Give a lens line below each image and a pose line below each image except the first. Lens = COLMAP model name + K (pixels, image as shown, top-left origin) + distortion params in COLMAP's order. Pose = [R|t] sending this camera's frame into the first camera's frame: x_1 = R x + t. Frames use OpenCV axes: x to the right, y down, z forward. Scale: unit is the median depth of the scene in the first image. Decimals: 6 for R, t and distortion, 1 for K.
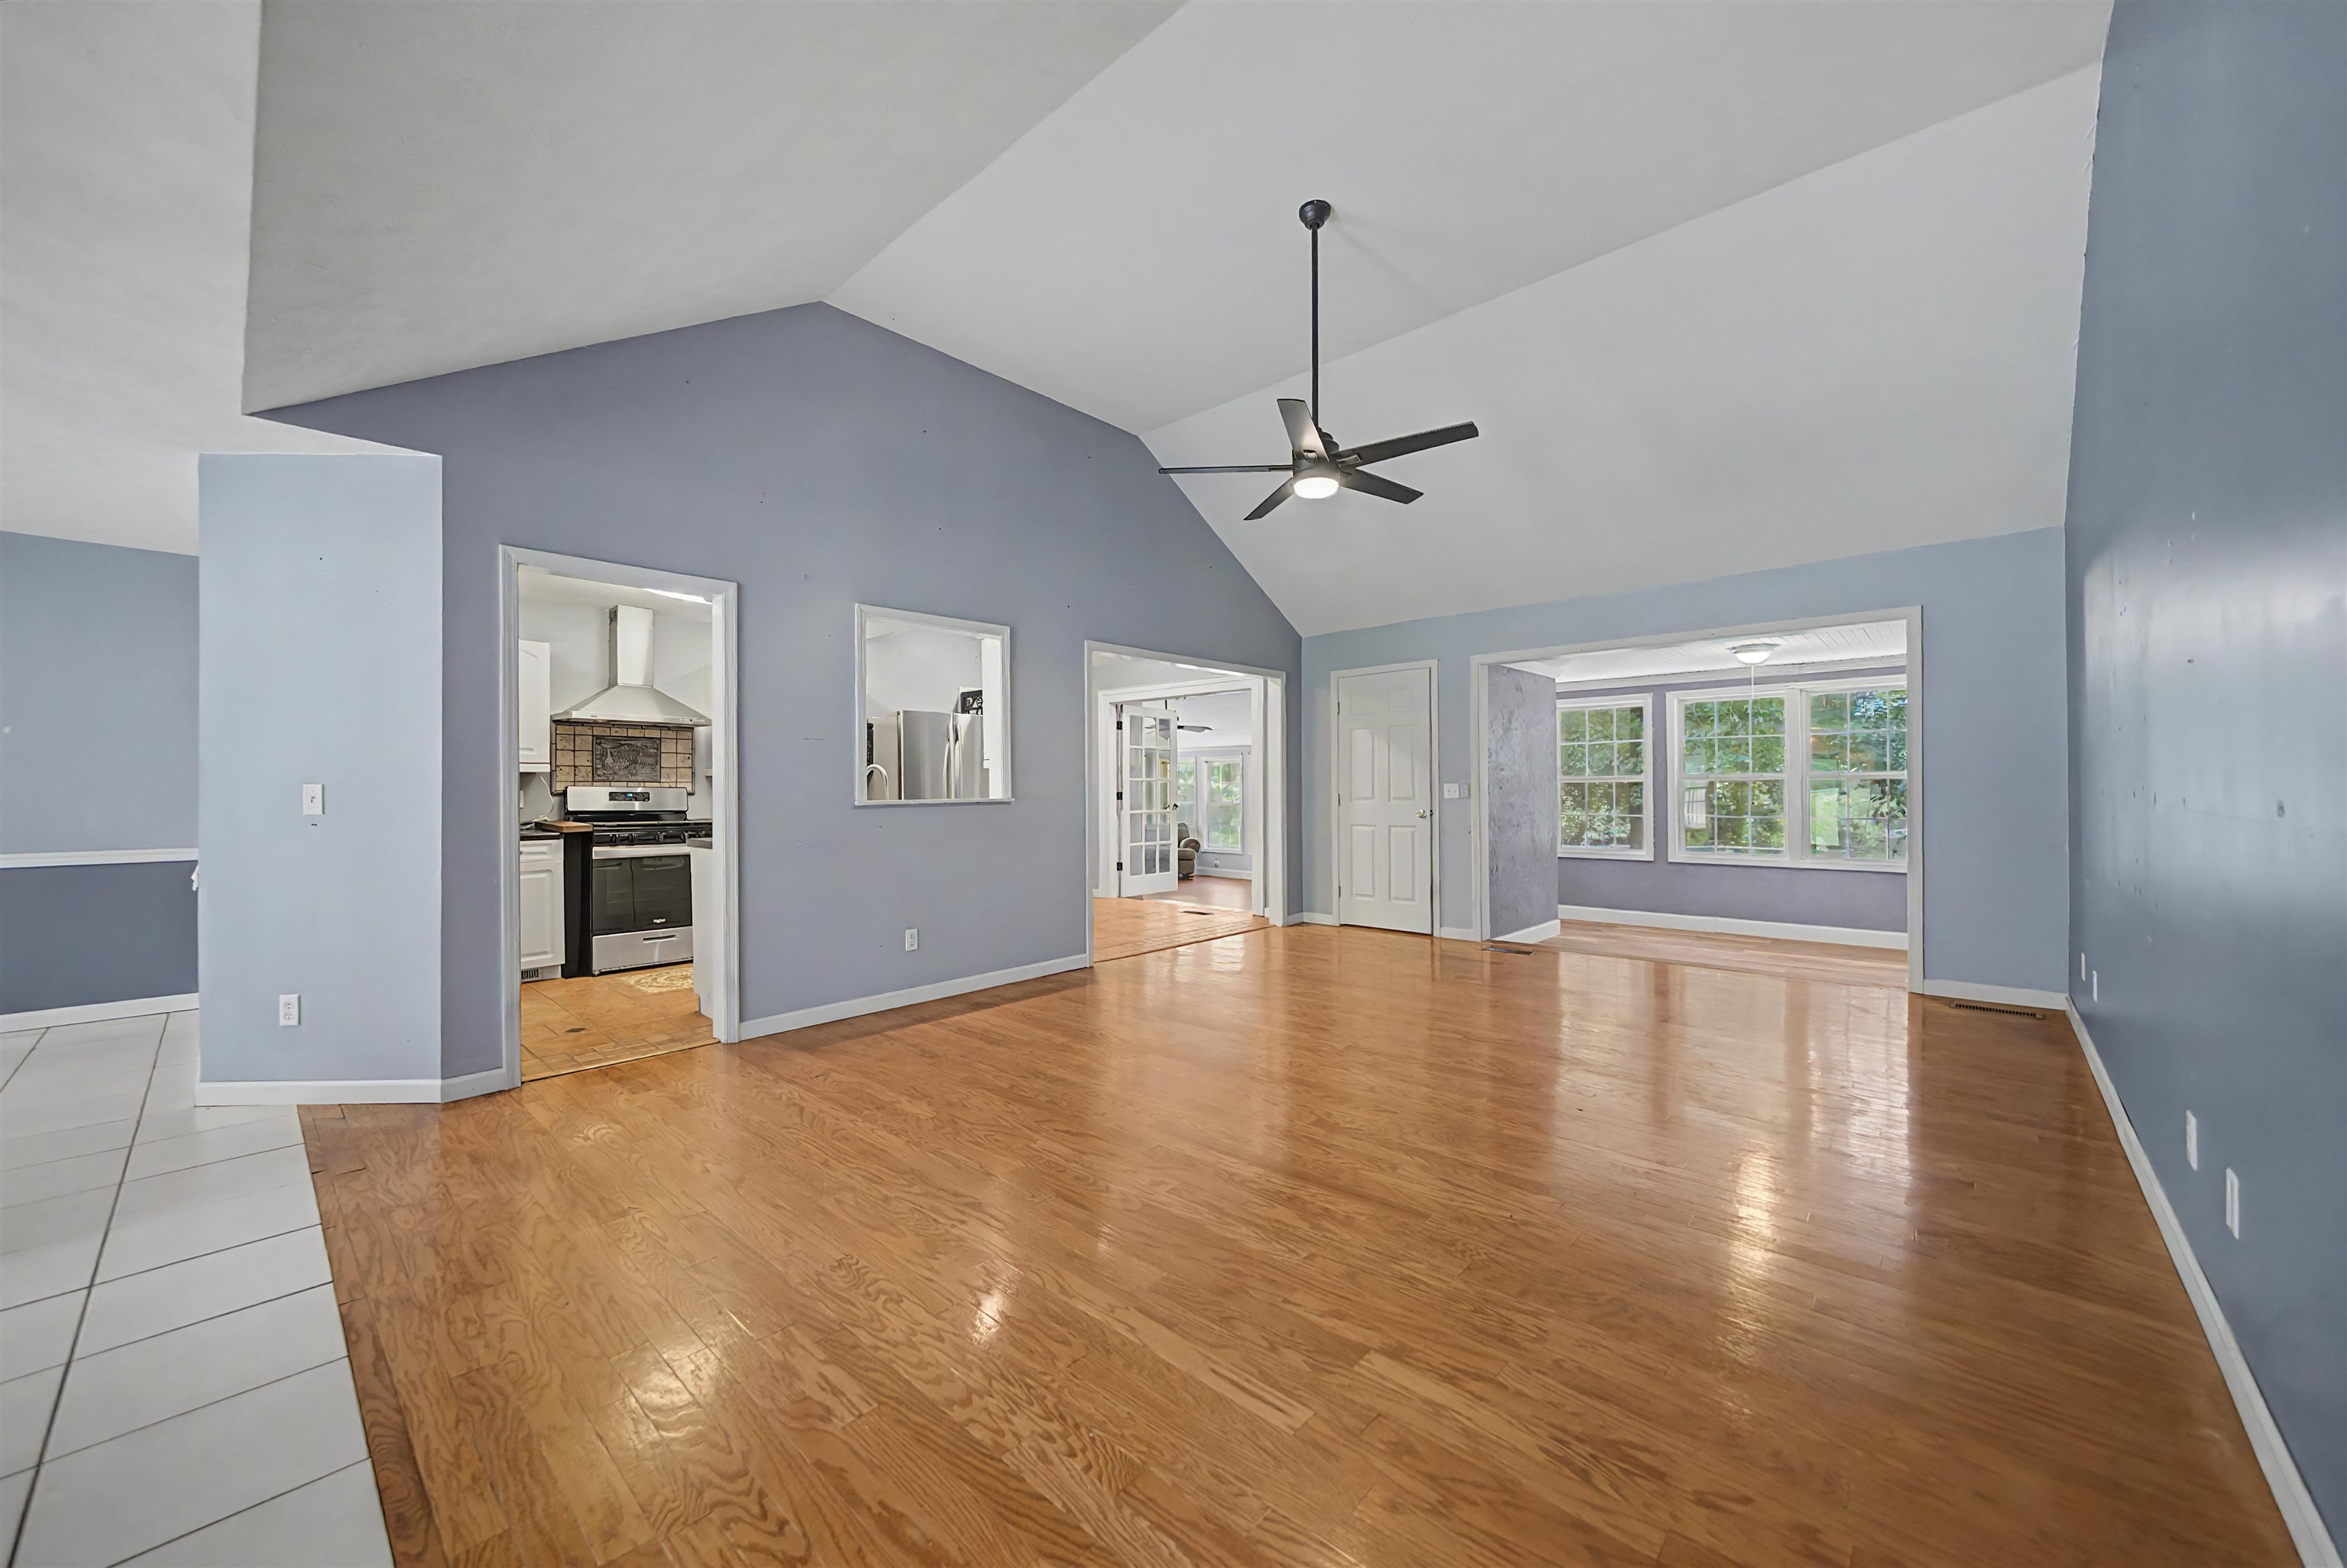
lens RADIAL K [[857.8, 0, 1156.7], [0, 857.8, 785.6], [0, 0, 1]] dist [0.000925, 0.000460]
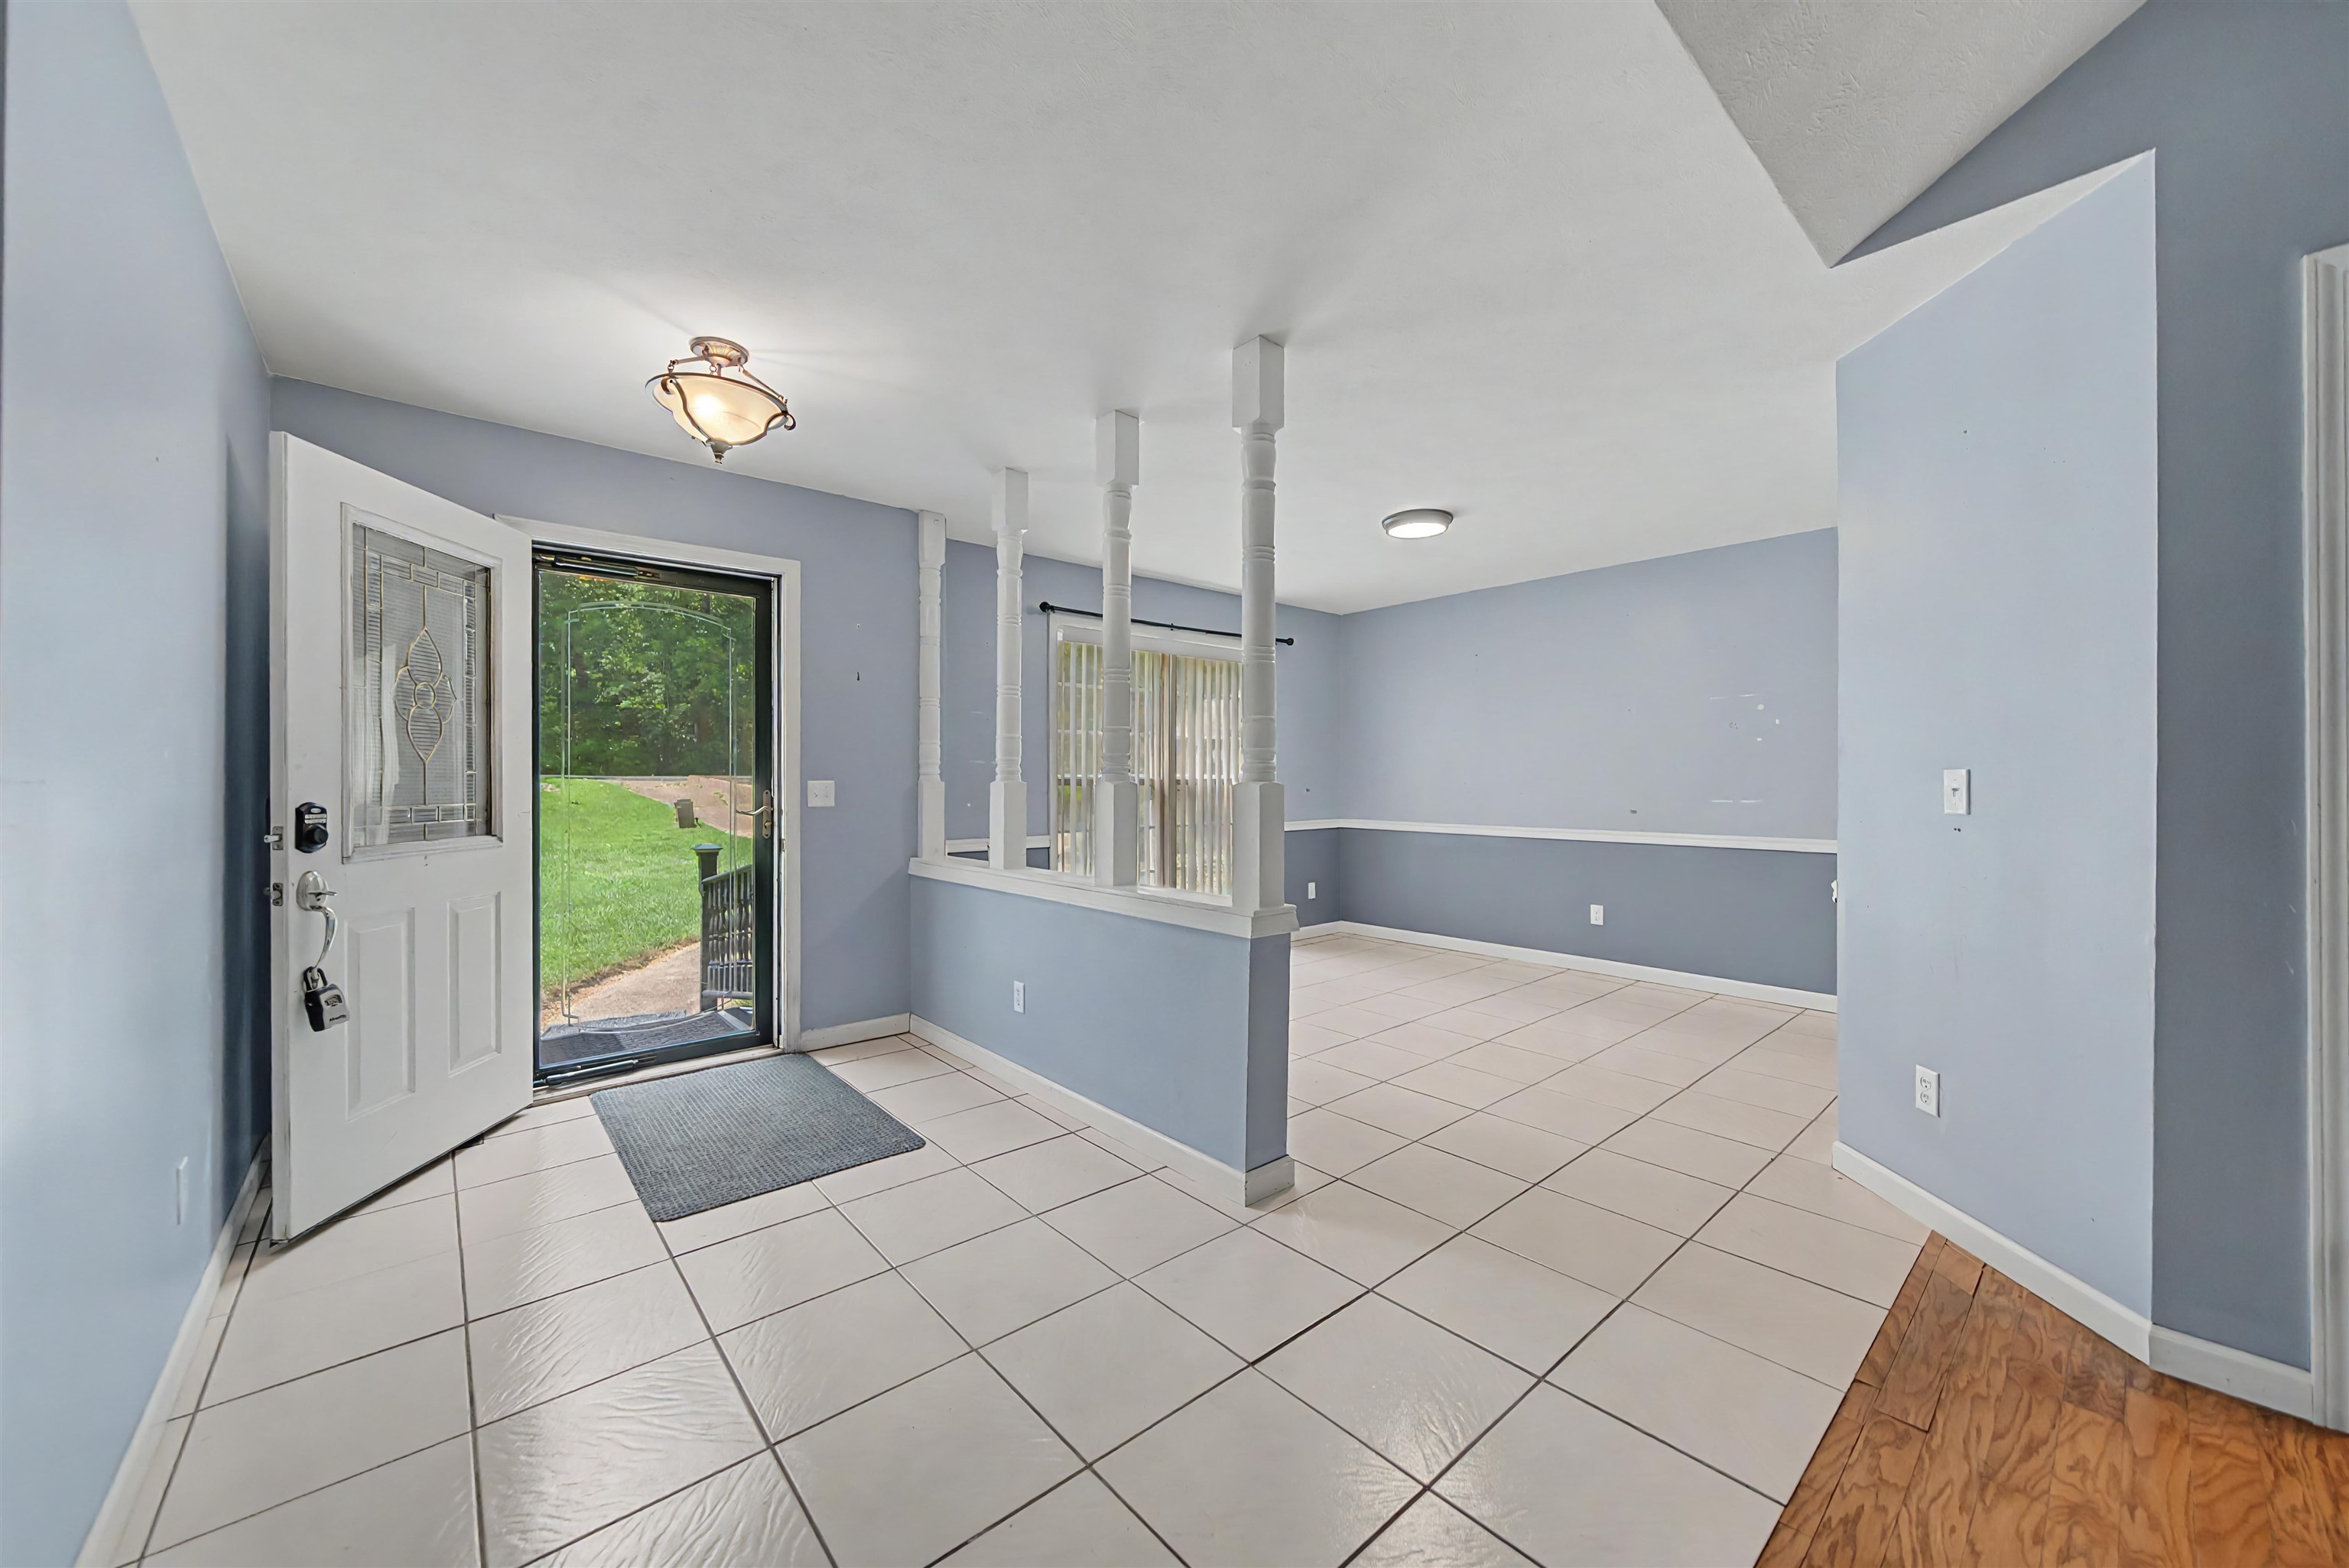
lens RADIAL K [[858.6, 0, 1154.7], [0, 858.6, 784.5], [0, 0, 1]] dist [0.000925, 0.000460]
pose [[-0.114106, 0.002418, -0.993466, -0.237234], [0.008767, 0.999961, 0.001427, 0.004137], [0.993430, -0.008547, -0.114123, 0.454439]]
